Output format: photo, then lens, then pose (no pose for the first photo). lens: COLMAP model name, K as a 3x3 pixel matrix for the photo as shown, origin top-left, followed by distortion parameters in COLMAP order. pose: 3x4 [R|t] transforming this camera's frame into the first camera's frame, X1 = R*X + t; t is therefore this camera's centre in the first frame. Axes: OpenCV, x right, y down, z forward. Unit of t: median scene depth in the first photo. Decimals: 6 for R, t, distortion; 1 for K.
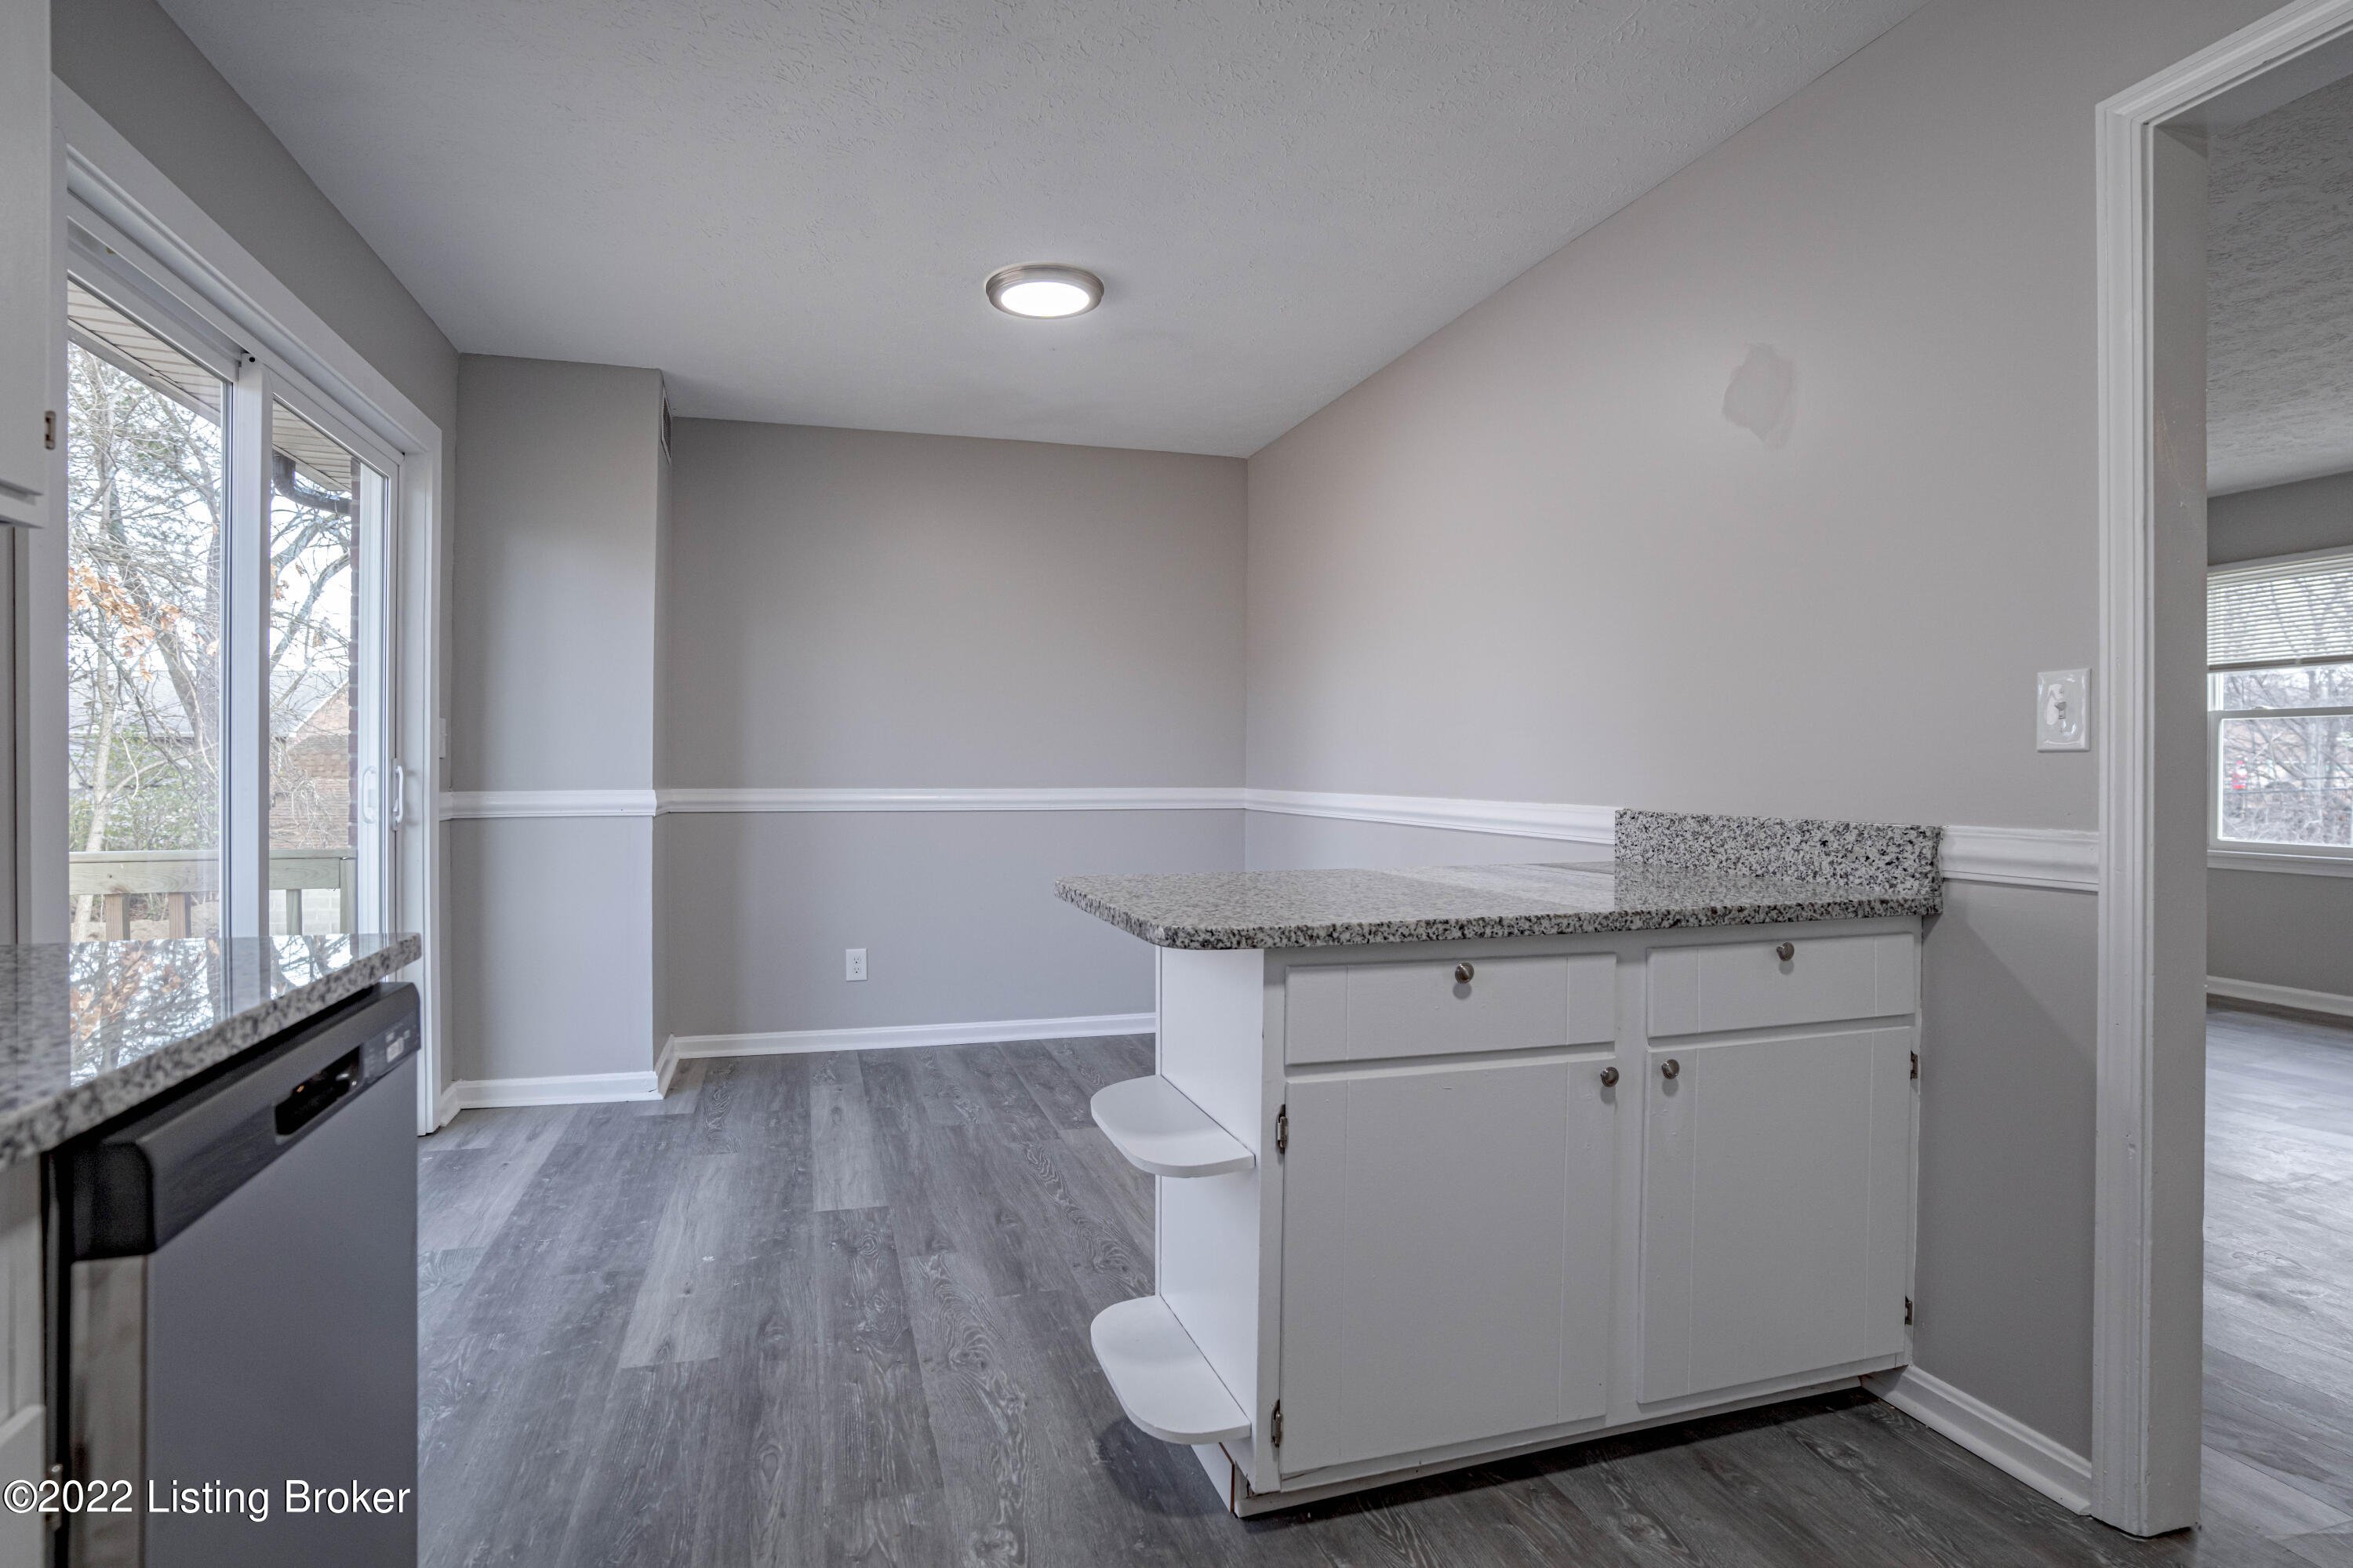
lens RADIAL K [[1168.1, 0, 1174.0], [0, 1168.1, 781.0], [0, 0, 1]] dist [-0.000655, 0.003536]
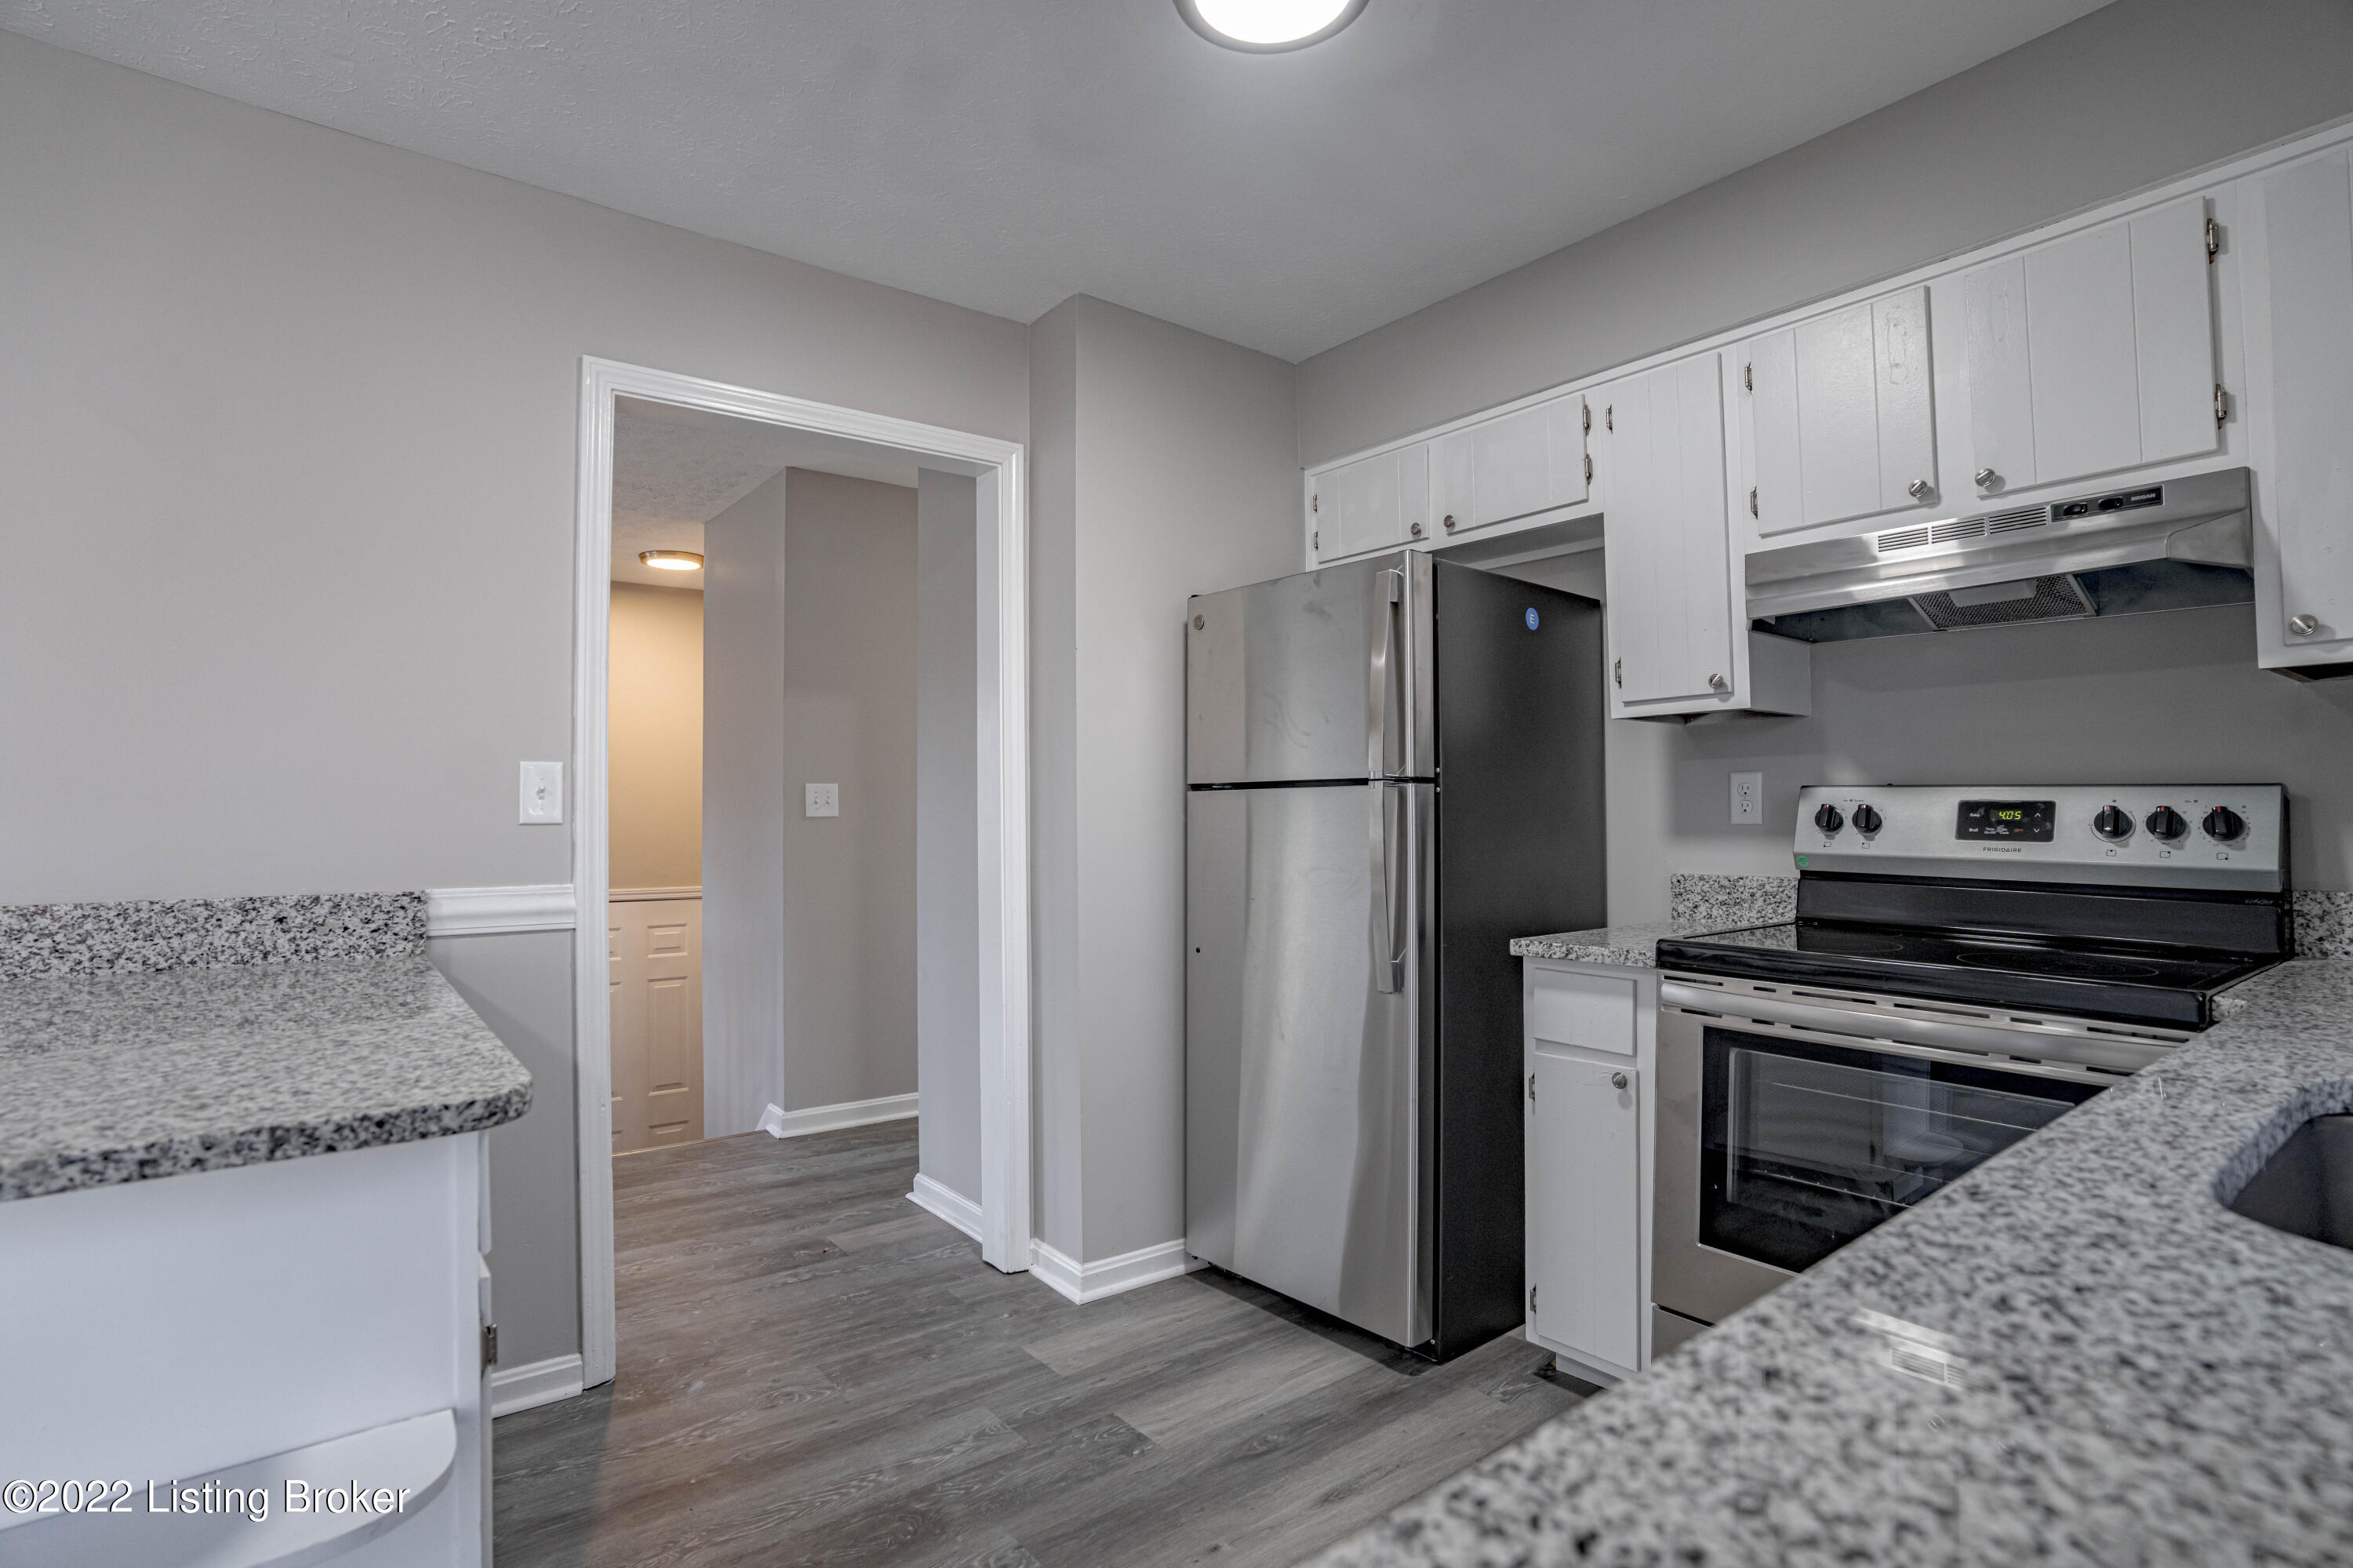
lens RADIAL K [[1168.1, 0, 1175.1], [0, 1168.1, 786.8], [0, 0, 1]] dist [-0.000655, 0.003536]
pose [[-0.343310, 0.022348, 0.938956, -0.613640], [0.011073, 0.999744, -0.019746, -0.029117], [-0.939157, 0.003618, -0.343469, 0.686919]]
